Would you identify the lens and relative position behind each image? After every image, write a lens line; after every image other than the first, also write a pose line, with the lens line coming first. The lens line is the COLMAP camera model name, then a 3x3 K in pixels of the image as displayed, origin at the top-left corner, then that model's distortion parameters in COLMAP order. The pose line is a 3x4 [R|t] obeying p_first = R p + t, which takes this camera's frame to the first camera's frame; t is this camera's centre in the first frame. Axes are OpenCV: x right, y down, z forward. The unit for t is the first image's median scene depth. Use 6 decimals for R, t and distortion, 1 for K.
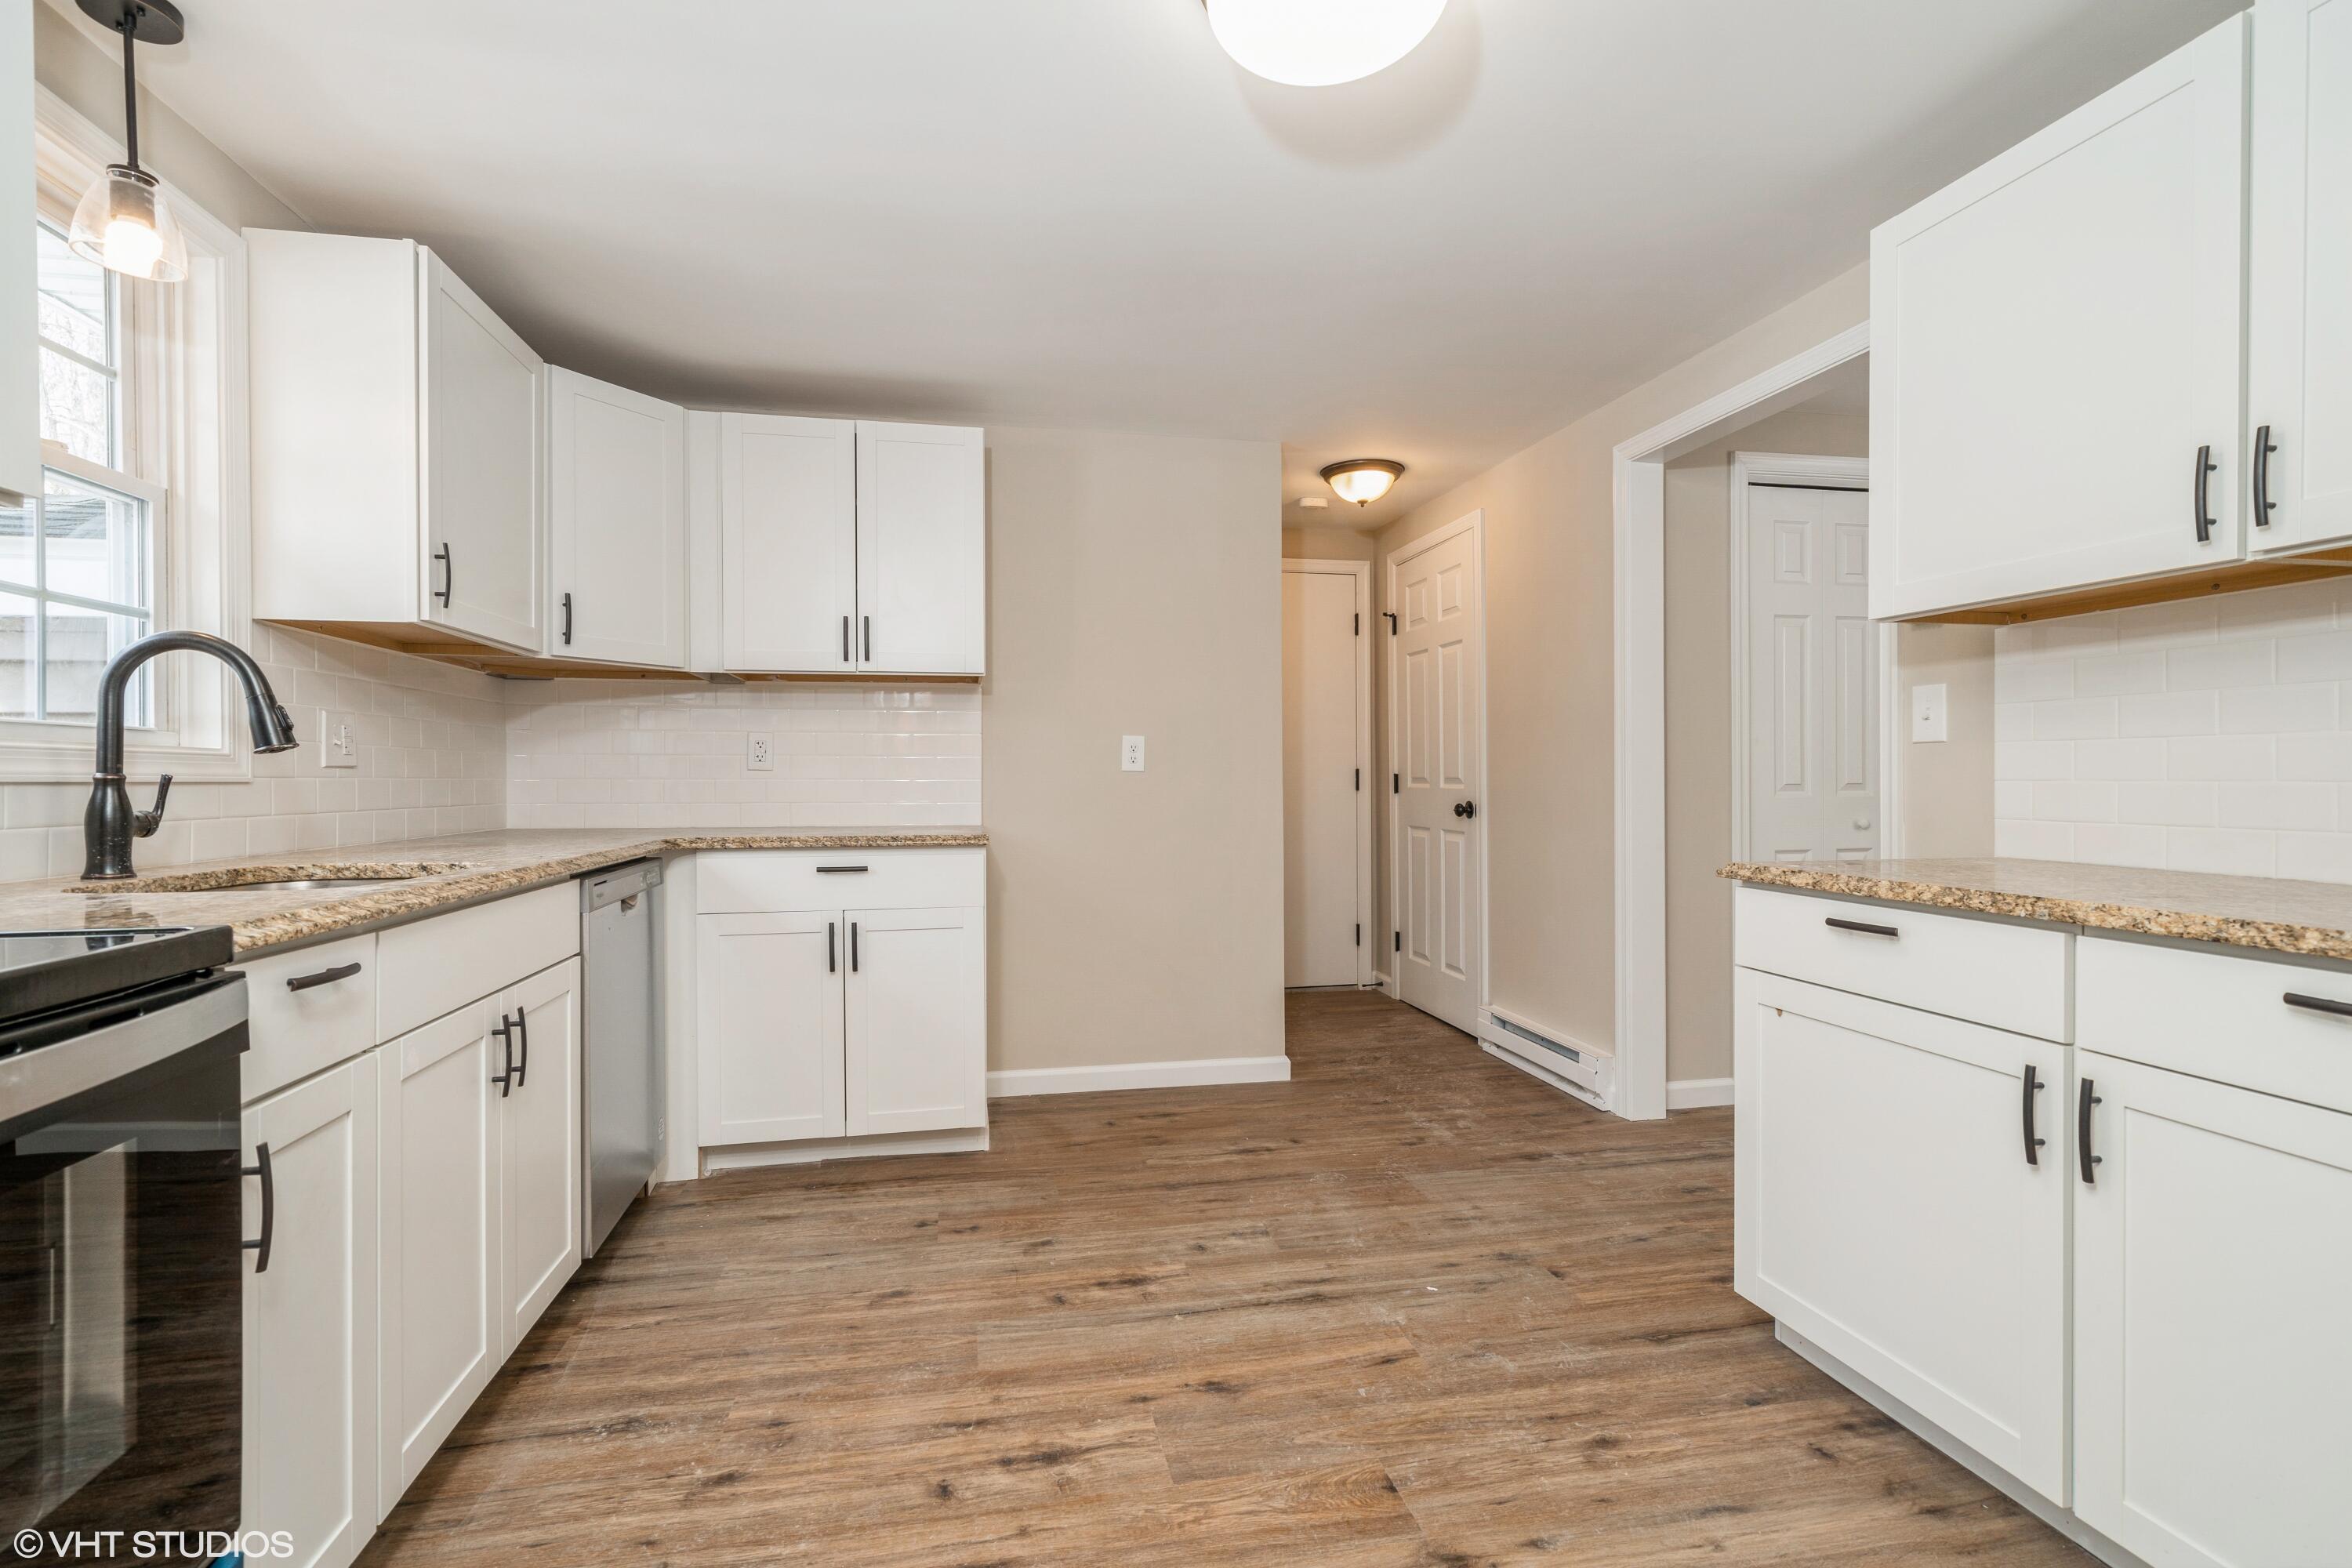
lens RADIAL K [[1046.3, 0, 1167.7], [0, 1046.3, 778.7], [0, 0, 1]] dist [-0.001720, -0.000173]
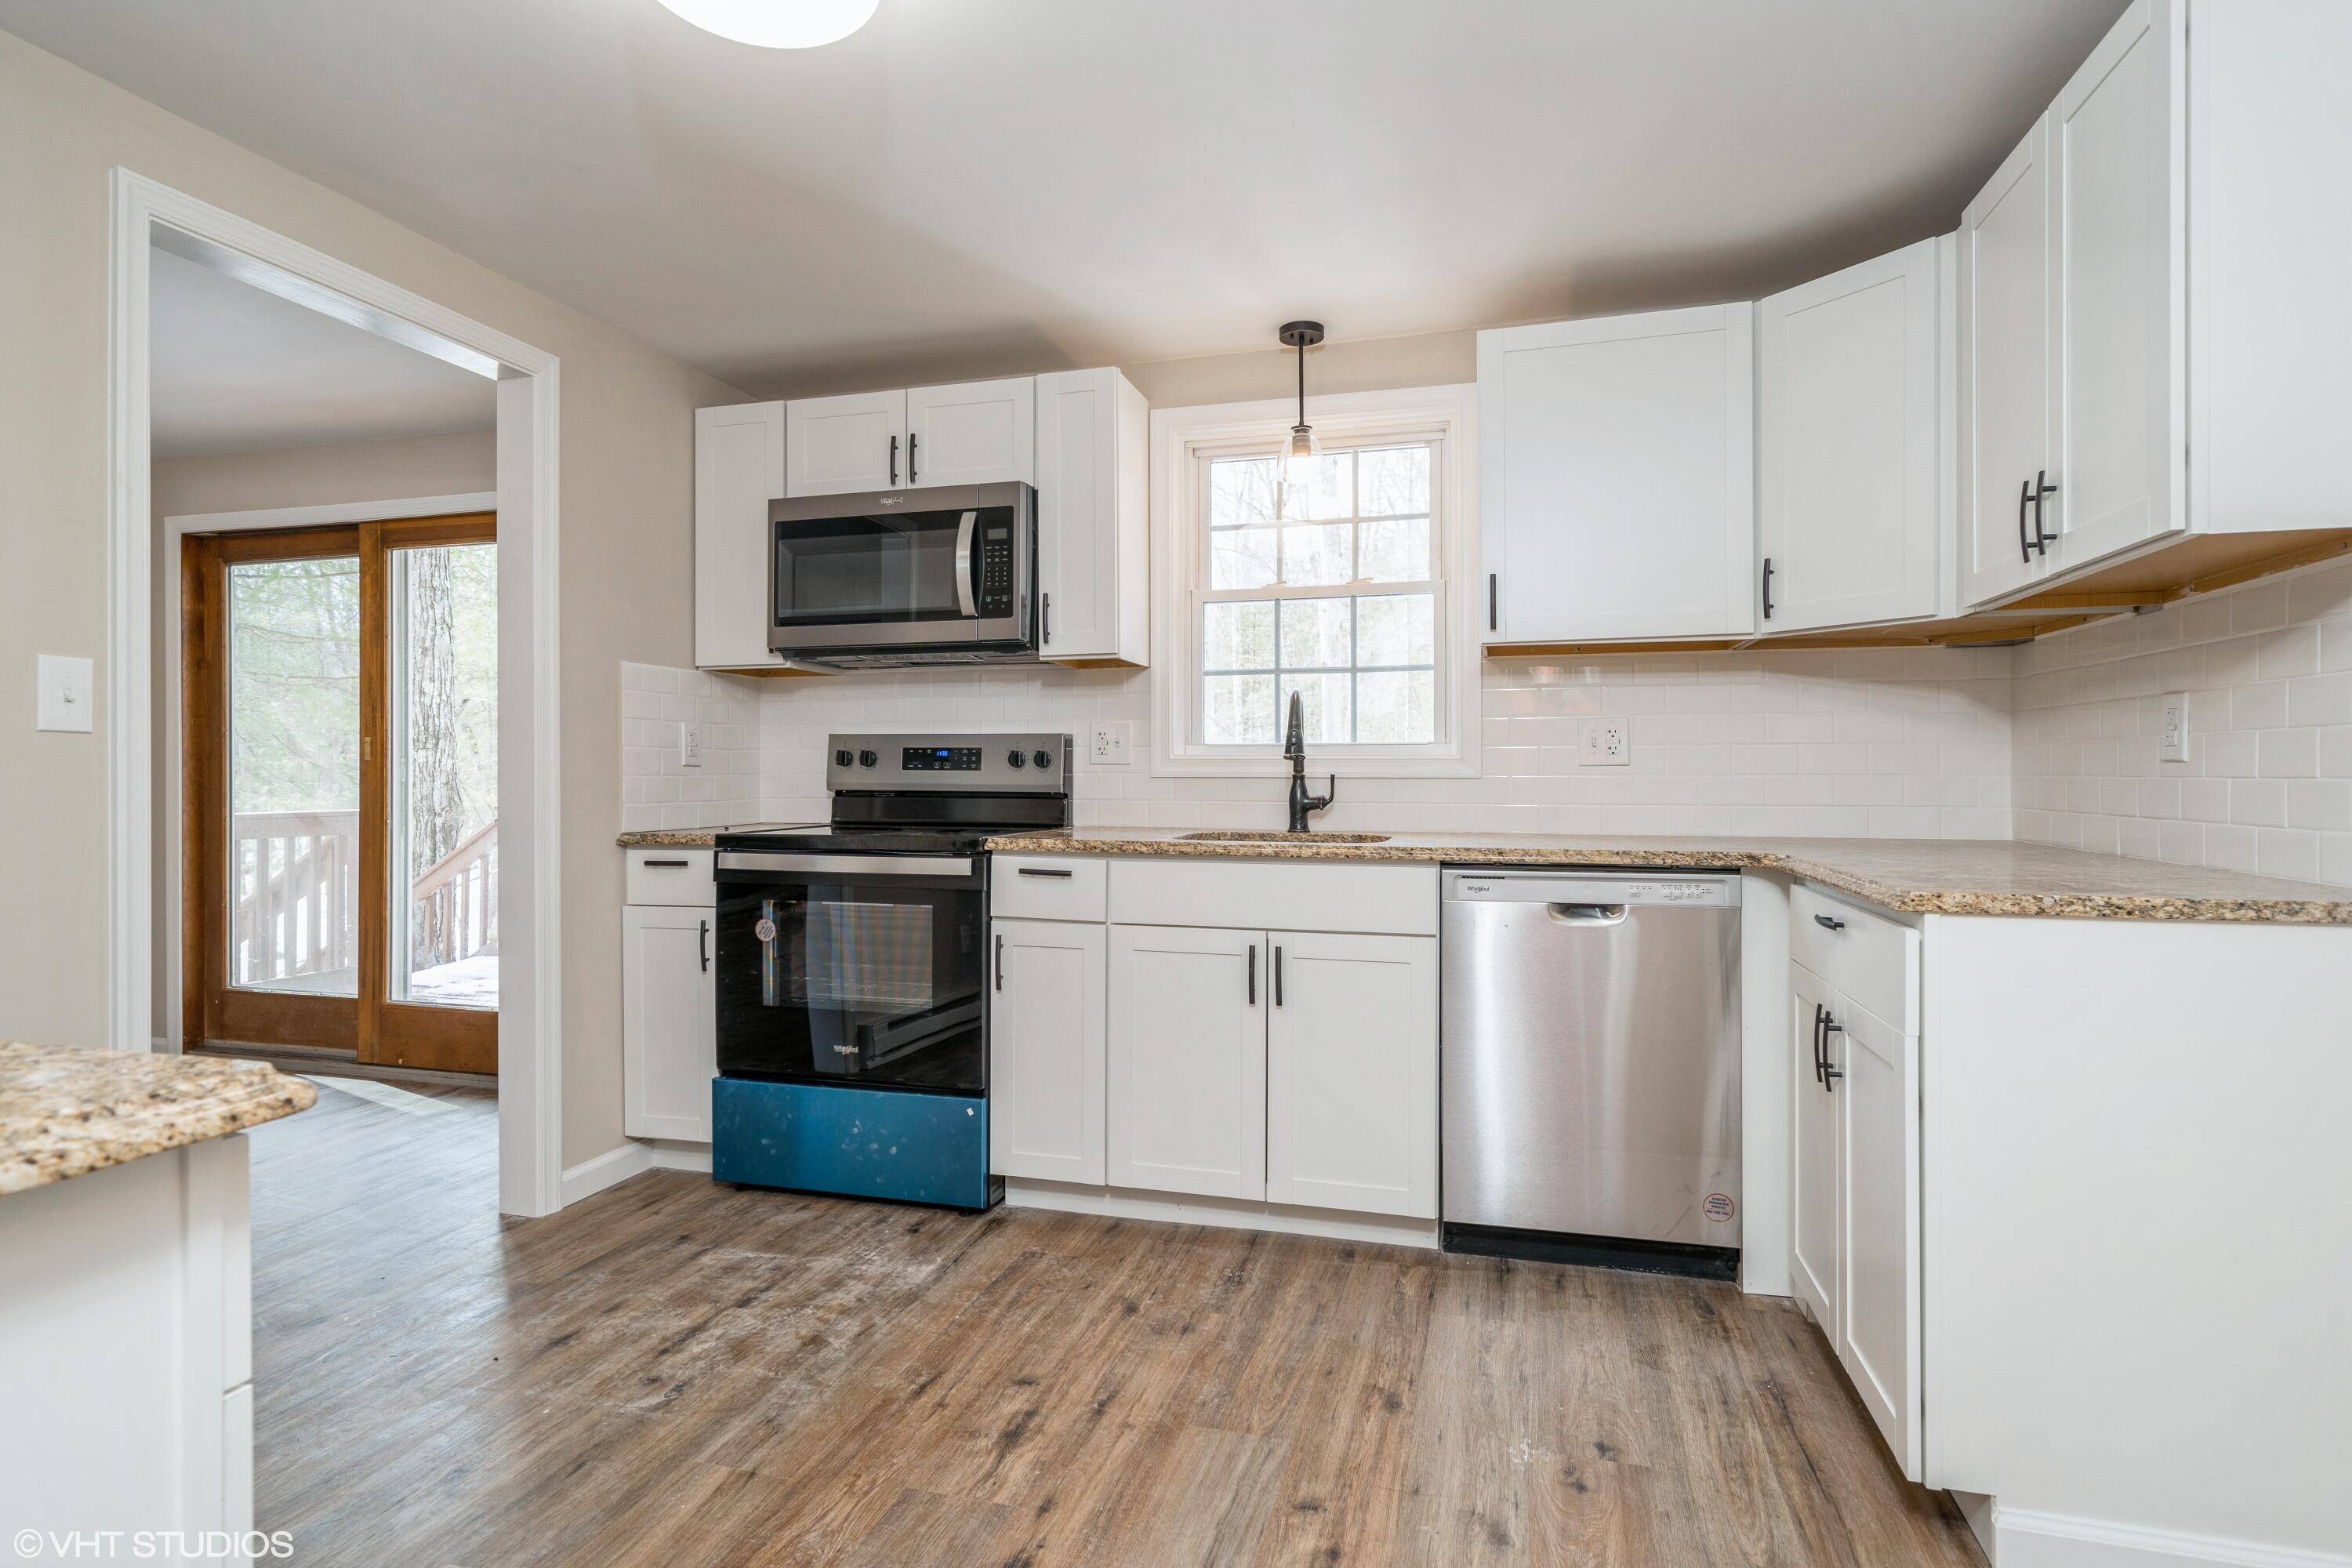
lens RADIAL K [[1206.5, 0, 1175.0], [0, 1206.5, 774.4], [0, 0, 1]] dist [-0.003436, -0.000081]
pose [[-0.449457, 0.004196, -0.893292, 0.829838], [-0.002870, 0.999977, 0.006142, -0.014639], [0.893298, 0.005325, -0.449434, 1.577009]]
